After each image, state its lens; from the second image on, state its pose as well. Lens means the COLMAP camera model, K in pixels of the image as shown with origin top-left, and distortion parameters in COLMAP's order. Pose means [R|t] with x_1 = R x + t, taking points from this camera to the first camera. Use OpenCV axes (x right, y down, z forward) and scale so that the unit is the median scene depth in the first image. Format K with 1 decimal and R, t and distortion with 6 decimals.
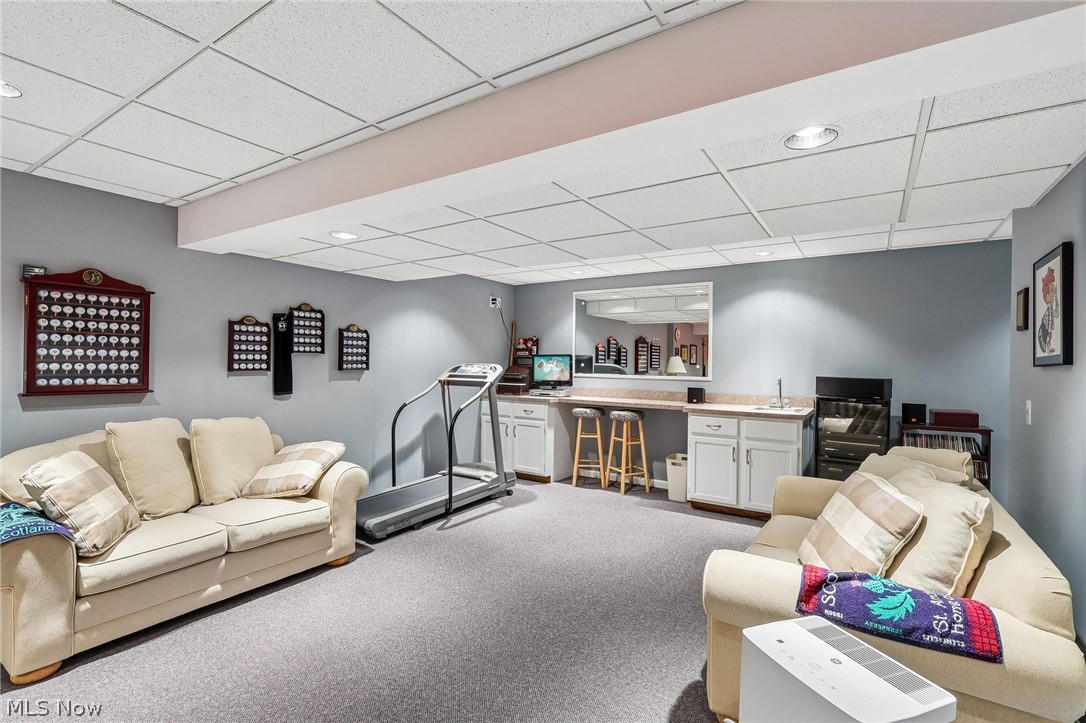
lens RADIAL K [[502.9, 0, 545.8], [0, 502.9, 360.4], [0, 0, 1]] dist [-0.001268, 0.000127]
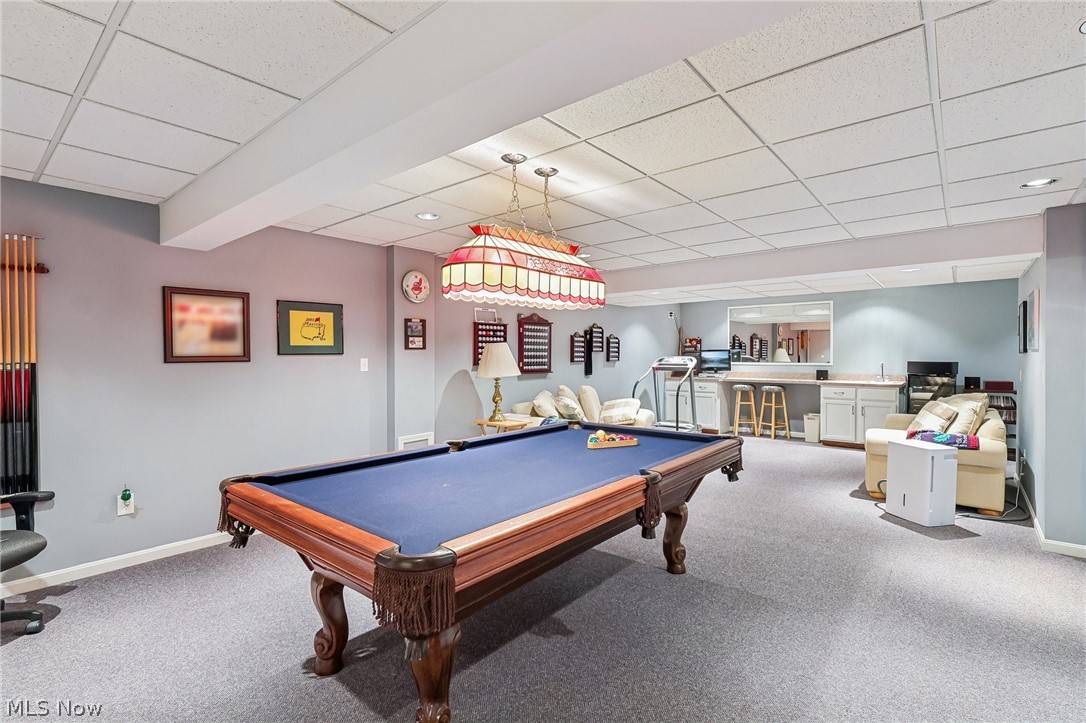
lens RADIAL K [[502.9, 0, 543.8], [0, 502.9, 358.5], [0, 0, 1]] dist [-0.001268, 0.000127]
pose [[0.992582, -0.014307, -0.120731, -0.390030], [0.015413, 0.999847, 0.008232, -0.007169], [0.120595, -0.010032, 0.992651, -0.679404]]
